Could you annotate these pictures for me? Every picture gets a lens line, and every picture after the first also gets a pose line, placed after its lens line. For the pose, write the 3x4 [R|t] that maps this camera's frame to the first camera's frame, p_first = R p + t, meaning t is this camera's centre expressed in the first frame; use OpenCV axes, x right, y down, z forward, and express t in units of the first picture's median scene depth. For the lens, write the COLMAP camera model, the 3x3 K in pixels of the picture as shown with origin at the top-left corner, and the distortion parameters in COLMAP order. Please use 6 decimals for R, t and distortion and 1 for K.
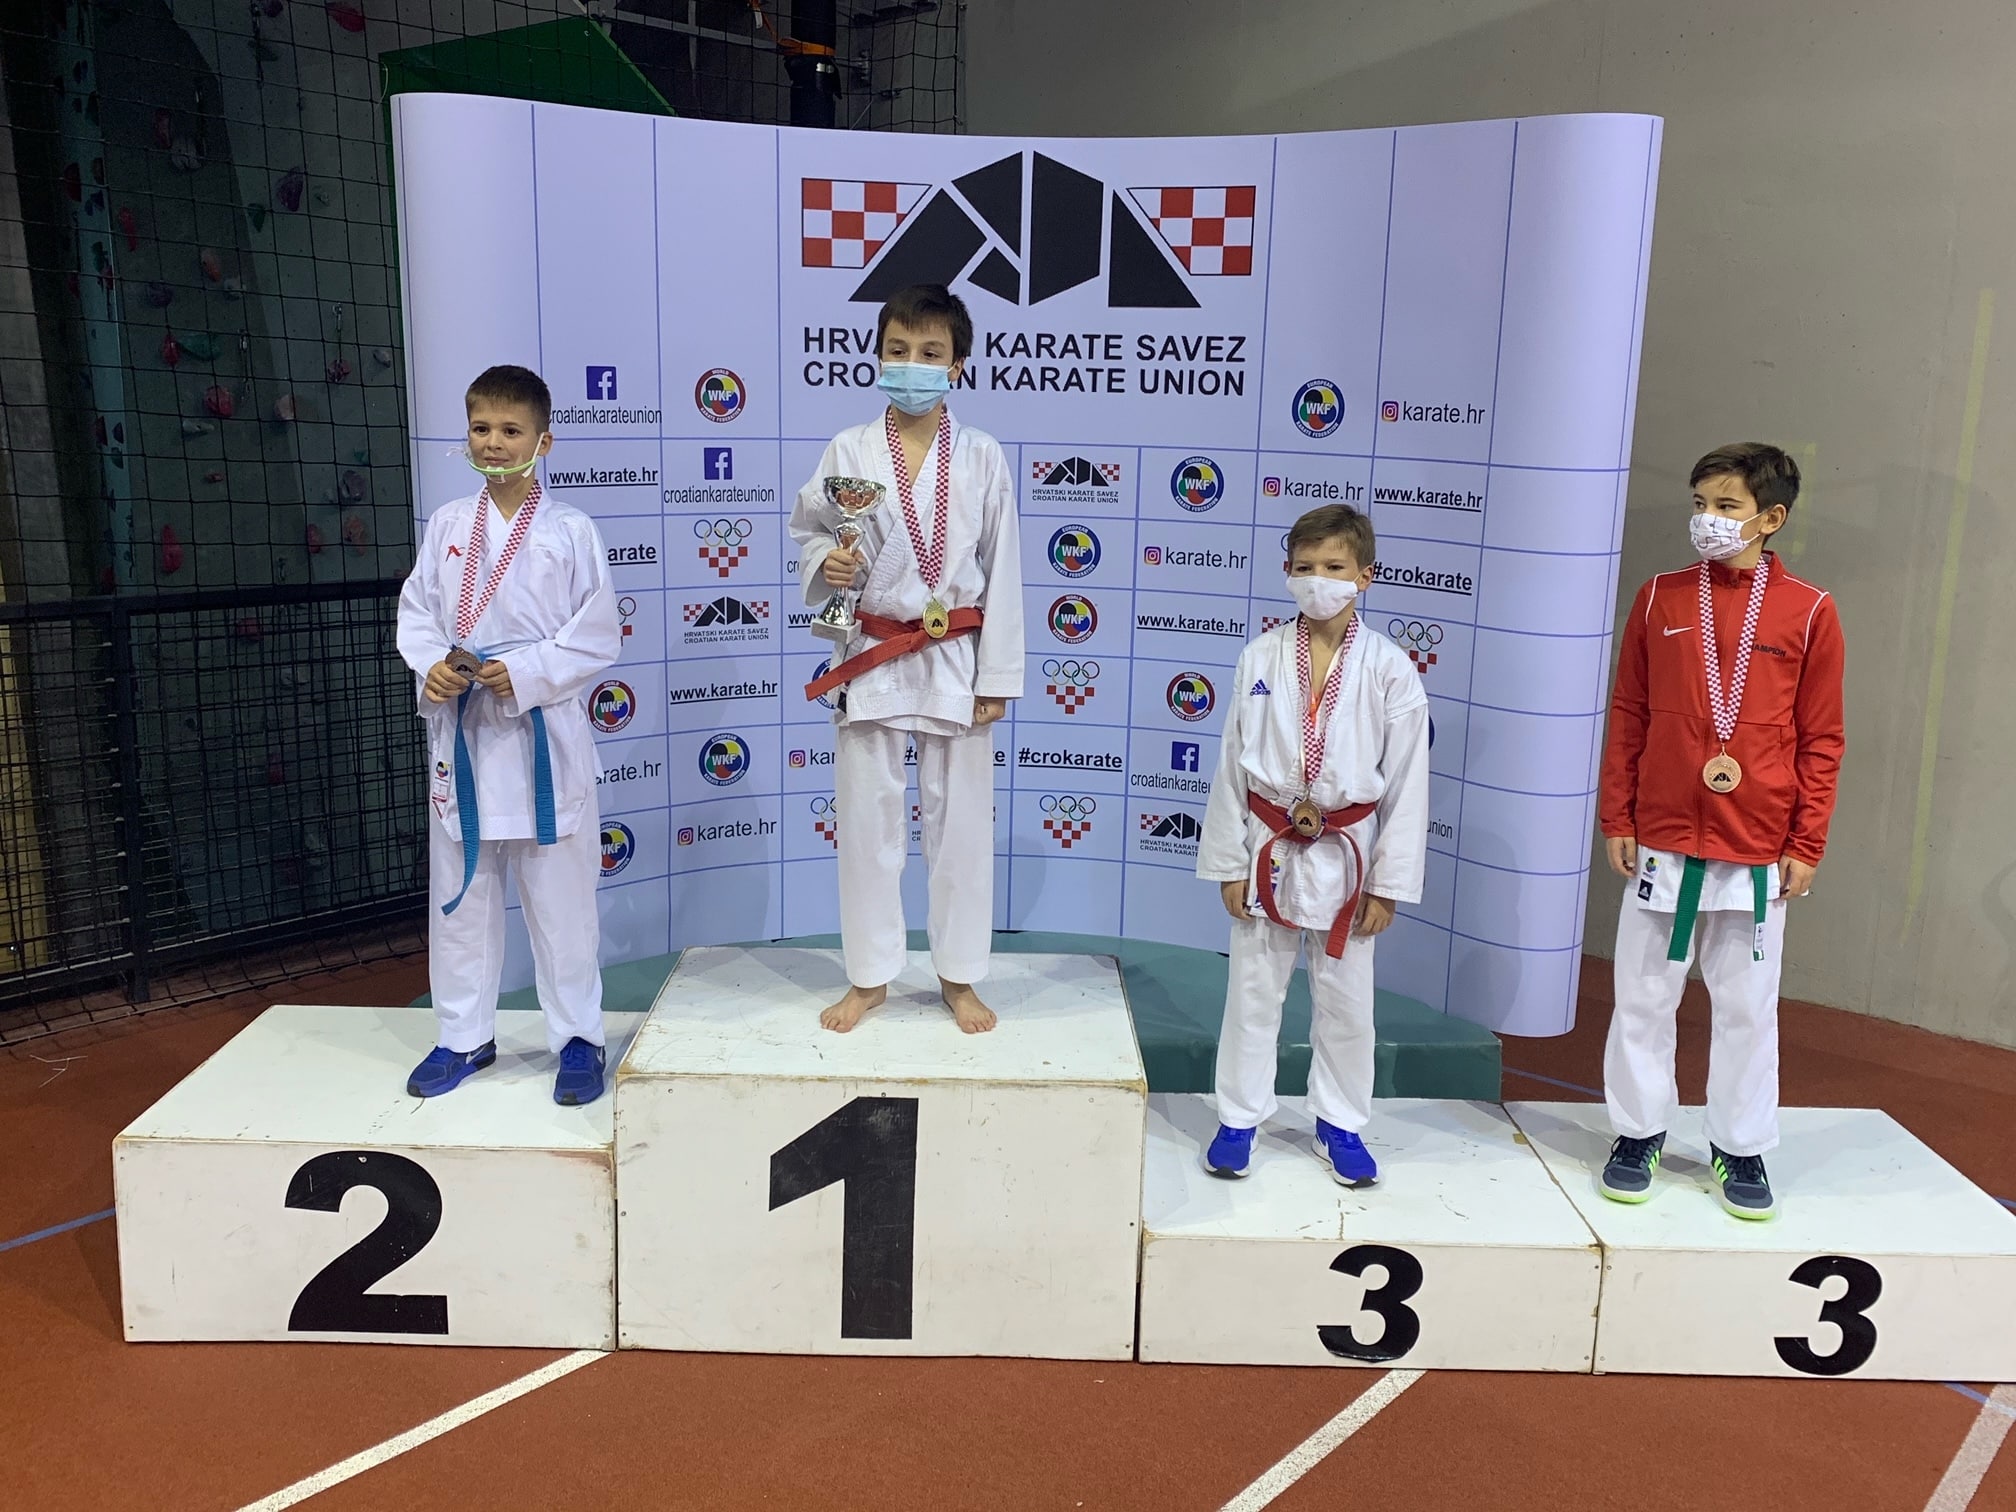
lens RADIAL K [[1789.3, 0, 997.9], [0, 1789.3, 753.7], [0, 0, 1]] dist [0.018545, -0.032892]
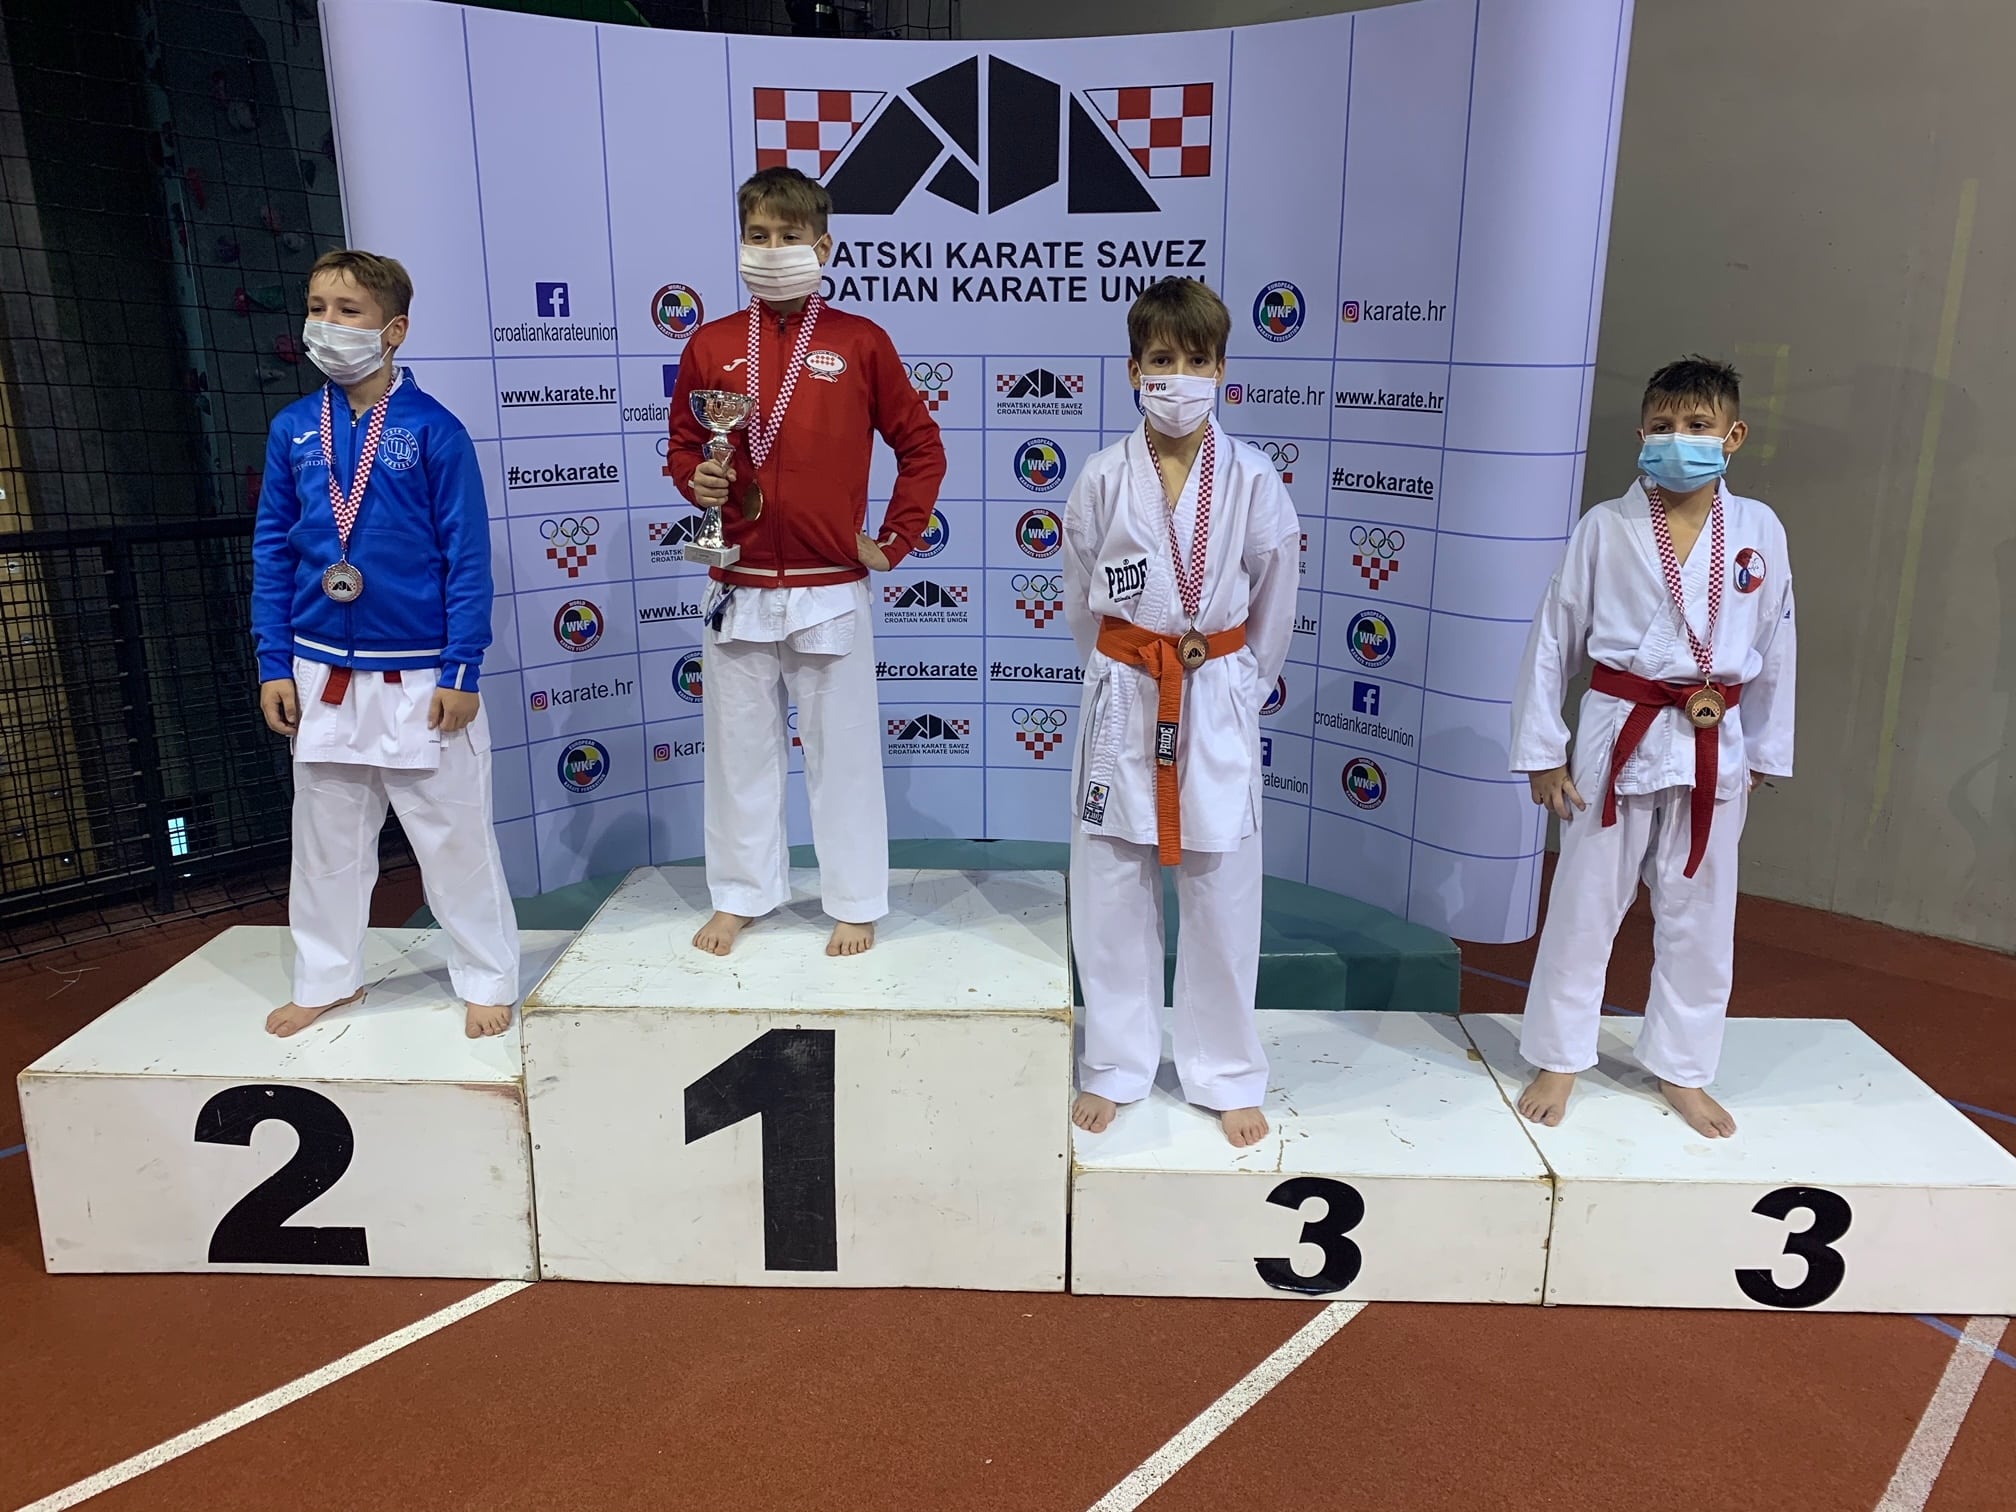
lens RADIAL K [[1546.9, 0, 1003.8], [0, 1546.9, 756.2], [0, 0, 1]] dist [-0.004116, 0.003113]
pose [[0.999308, -0.011022, -0.035536, 0.058686], [0.013113, 0.998163, 0.059143, -0.001245], [0.034819, -0.059568, 0.997617, 0.140514]]
